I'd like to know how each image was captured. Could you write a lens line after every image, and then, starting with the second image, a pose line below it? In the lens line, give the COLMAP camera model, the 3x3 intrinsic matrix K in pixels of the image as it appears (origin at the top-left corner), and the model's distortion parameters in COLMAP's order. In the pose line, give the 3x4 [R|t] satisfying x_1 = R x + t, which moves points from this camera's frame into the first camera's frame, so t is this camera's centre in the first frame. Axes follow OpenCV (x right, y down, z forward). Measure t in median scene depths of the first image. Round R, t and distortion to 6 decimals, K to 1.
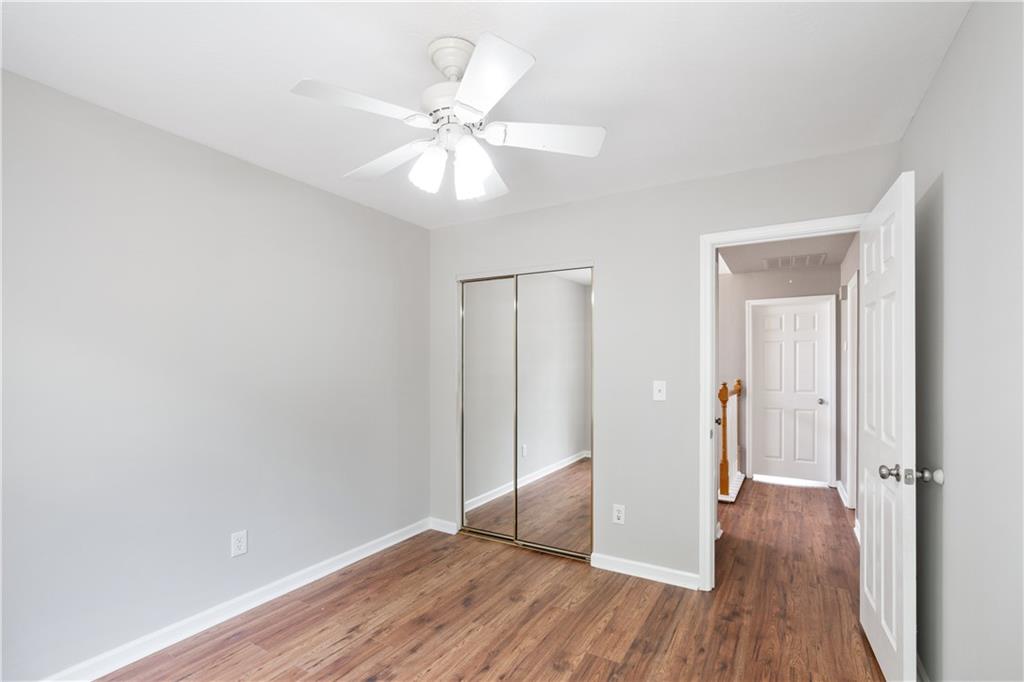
lens RADIAL K [[459.3, 0, 522.0], [0, 459.3, 366.8], [0, 0, 1]] dist [-0.004025, 0.001508]
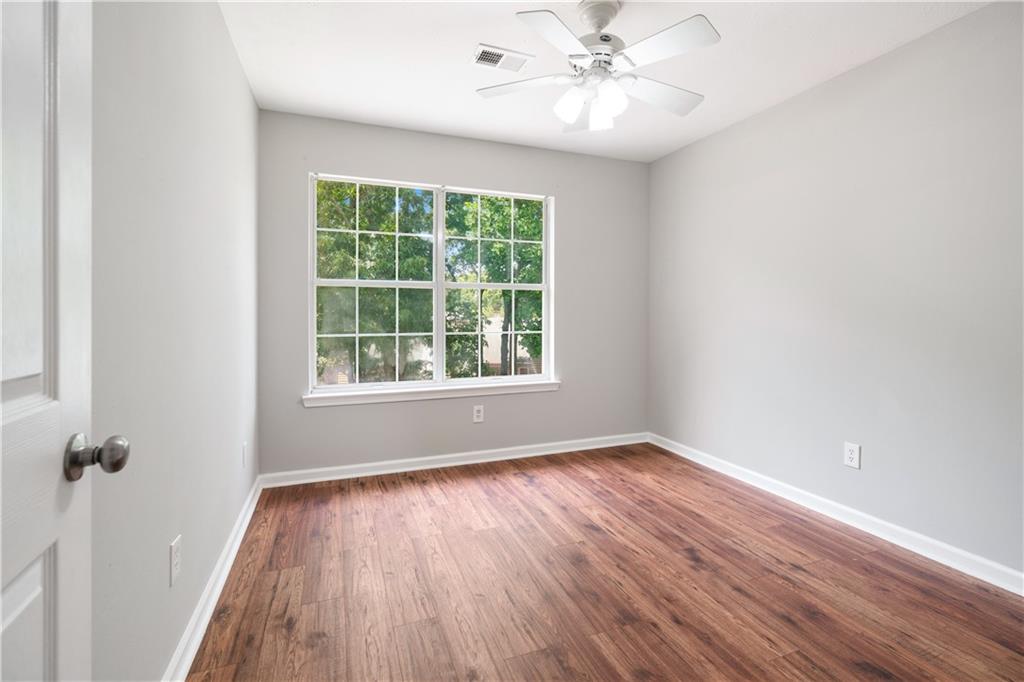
lens RADIAL K [[459.3, 0, 521.0], [0, 459.3, 308.0], [0, 0, 1]] dist [-0.004025, 0.001508]
pose [[-0.602061, -0.005696, -0.798430, 0.659387], [-0.003914, 0.999984, -0.004183, 0.076228], [0.798440, 0.000606, -0.602074, 1.096251]]
